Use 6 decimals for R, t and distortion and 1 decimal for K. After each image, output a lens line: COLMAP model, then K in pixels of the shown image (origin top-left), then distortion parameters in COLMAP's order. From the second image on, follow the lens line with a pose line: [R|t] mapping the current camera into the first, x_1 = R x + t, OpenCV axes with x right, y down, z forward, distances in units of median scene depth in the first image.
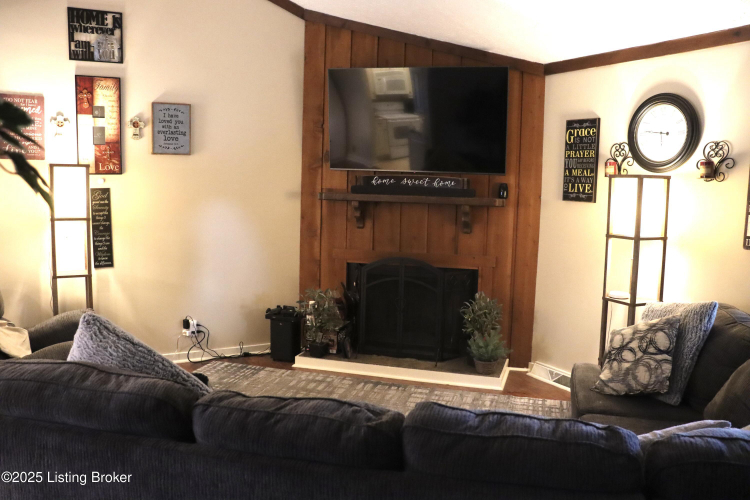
lens RADIAL K [[621.0, 0, 374.8], [0, 621.0, 247.4], [0, 0, 1]] dist [-0.180427, 0.161153]
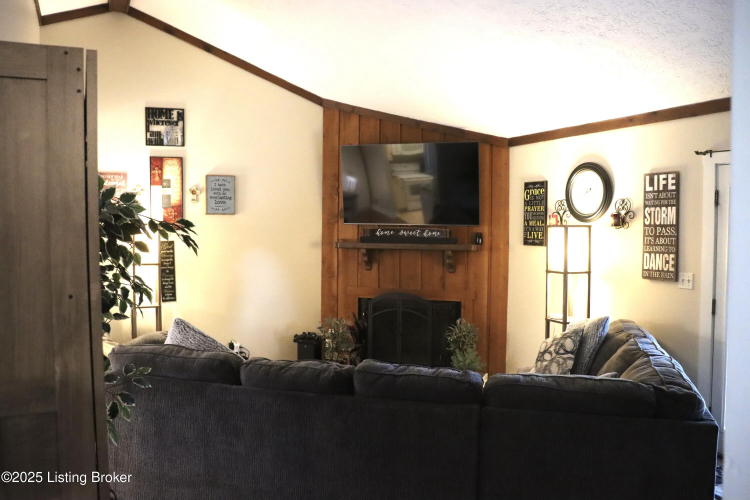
lens RADIAL K [[621.0, 0, 374.8], [0, 621.0, 247.4], [0, 0, 1]] dist [-0.180427, 0.161153]
pose [[0.997981, -0.015522, -0.061590, 0.081381], [0.010829, 0.997064, -0.075803, 0.022380], [0.062586, 0.074983, 0.995219, -0.306381]]
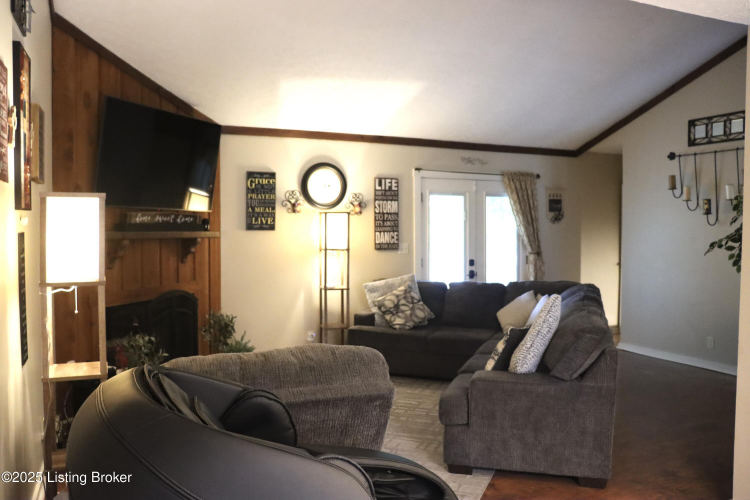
lens RADIAL K [[621.0, 0, 374.8], [0, 621.0, 247.4], [0, 0, 1]] dist [-0.180427, 0.161153]
pose [[0.100138, -0.058276, 0.993265, -1.067492], [0.102408, 0.993585, 0.047970, -0.079496], [-0.989689, 0.096914, 0.105464, 0.610237]]
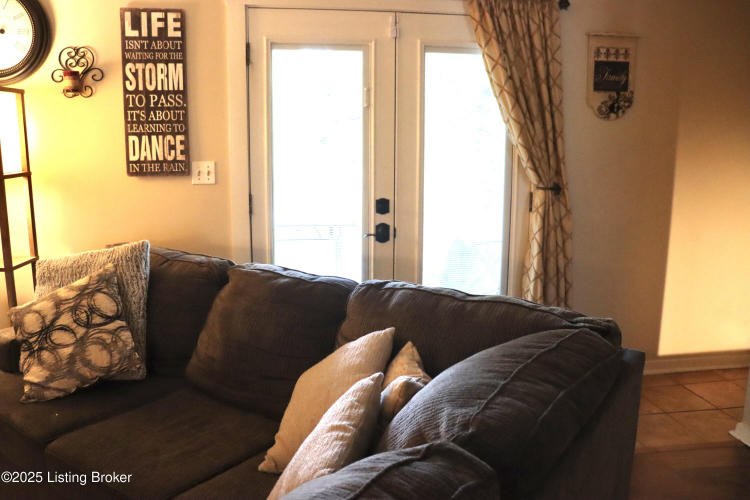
lens RADIAL K [[621.0, 0, 374.8], [0, 621.0, 247.4], [0, 0, 1]] dist [-0.180427, 0.161153]
pose [[0.345967, -0.189348, 0.918942, -0.058451], [0.096806, 0.981401, 0.165772, -0.005135], [-0.933239, 0.031607, 0.357862, 0.277911]]
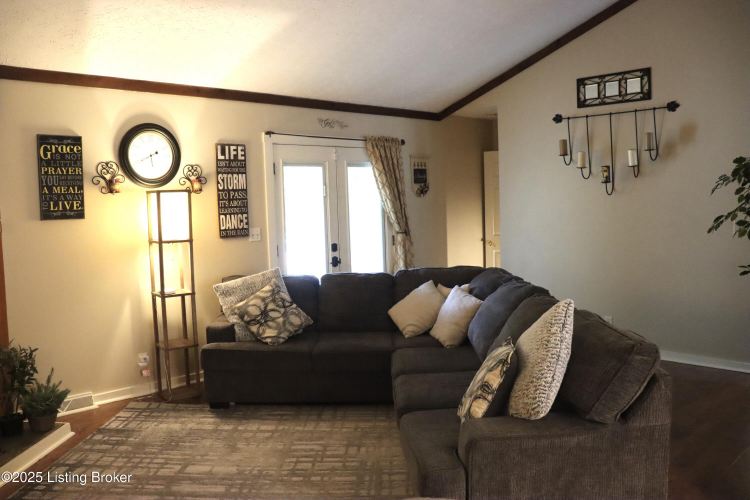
lens RADIAL K [[621.0, 0, 374.8], [0, 621.0, 247.4], [0, 0, 1]] dist [-0.180427, 0.161153]
pose [[-0.244698, -0.093041, 0.965125, -0.734056], [0.119246, 0.984941, 0.125185, -0.093799], [-0.962239, 0.145719, -0.229919, 0.763016]]
